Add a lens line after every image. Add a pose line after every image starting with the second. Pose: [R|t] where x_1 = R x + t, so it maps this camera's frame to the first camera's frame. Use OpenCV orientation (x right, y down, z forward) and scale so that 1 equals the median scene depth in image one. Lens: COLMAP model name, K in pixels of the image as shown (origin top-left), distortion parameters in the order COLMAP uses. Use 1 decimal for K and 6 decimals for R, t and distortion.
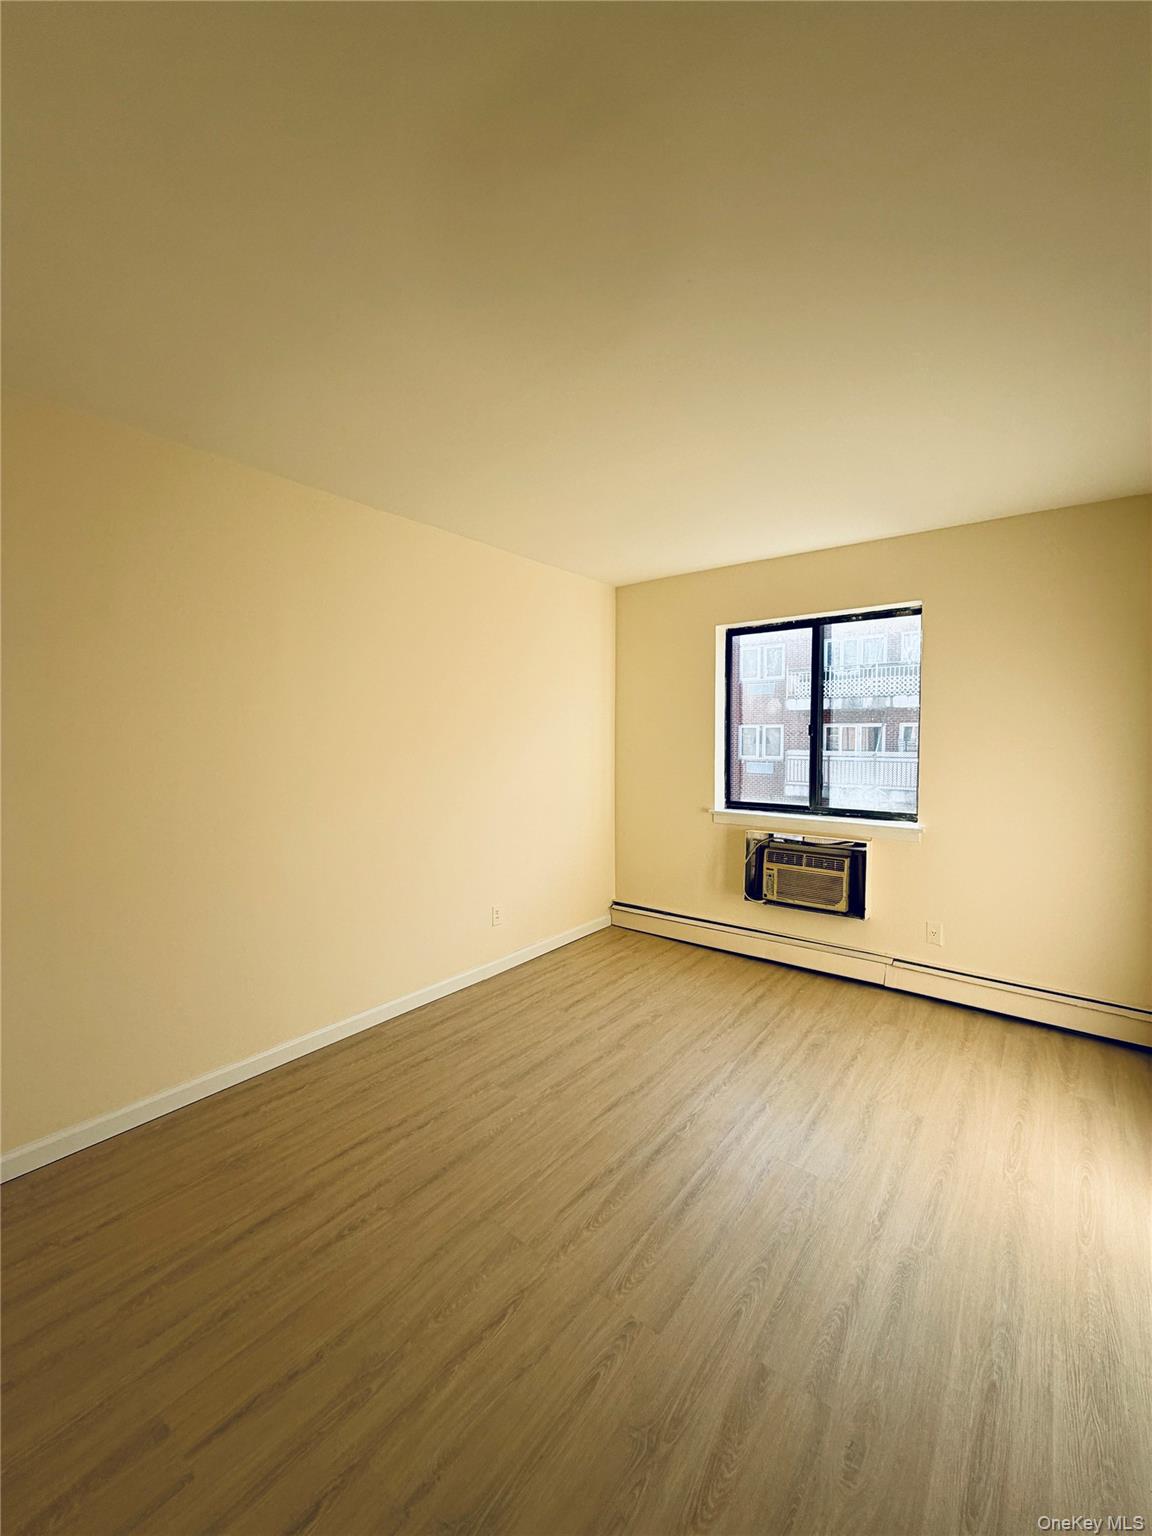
lens RADIAL K [[609.8, 0, 584.3], [0, 609.8, 765.4], [0, 0, 1]] dist [-0.001609, 0.000236]
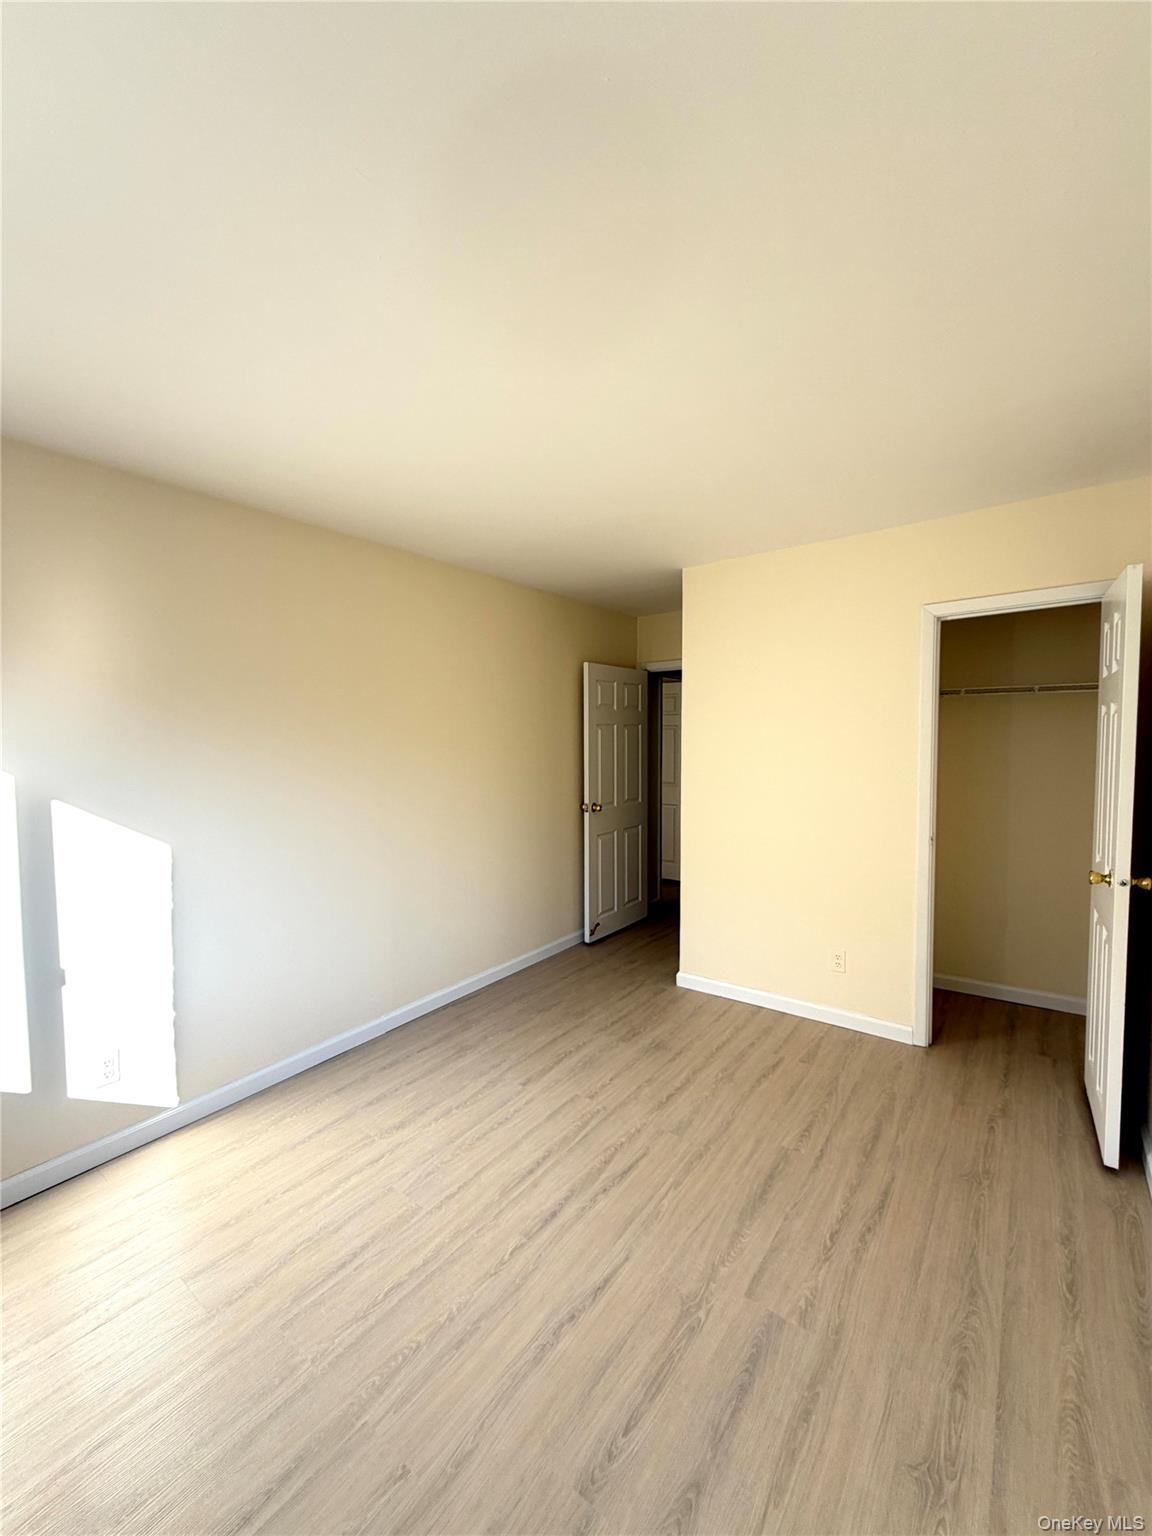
lens RADIAL K [[609.8, 0, 578.4], [0, 609.8, 768.5], [0, 0, 1]] dist [-0.001609, 0.000236]
pose [[-0.999944, 0.005233, -0.009248, 0.099928], [0.004205, 0.994152, 0.107903, -0.149348], [0.009758, 0.107858, -0.994118, 2.092013]]
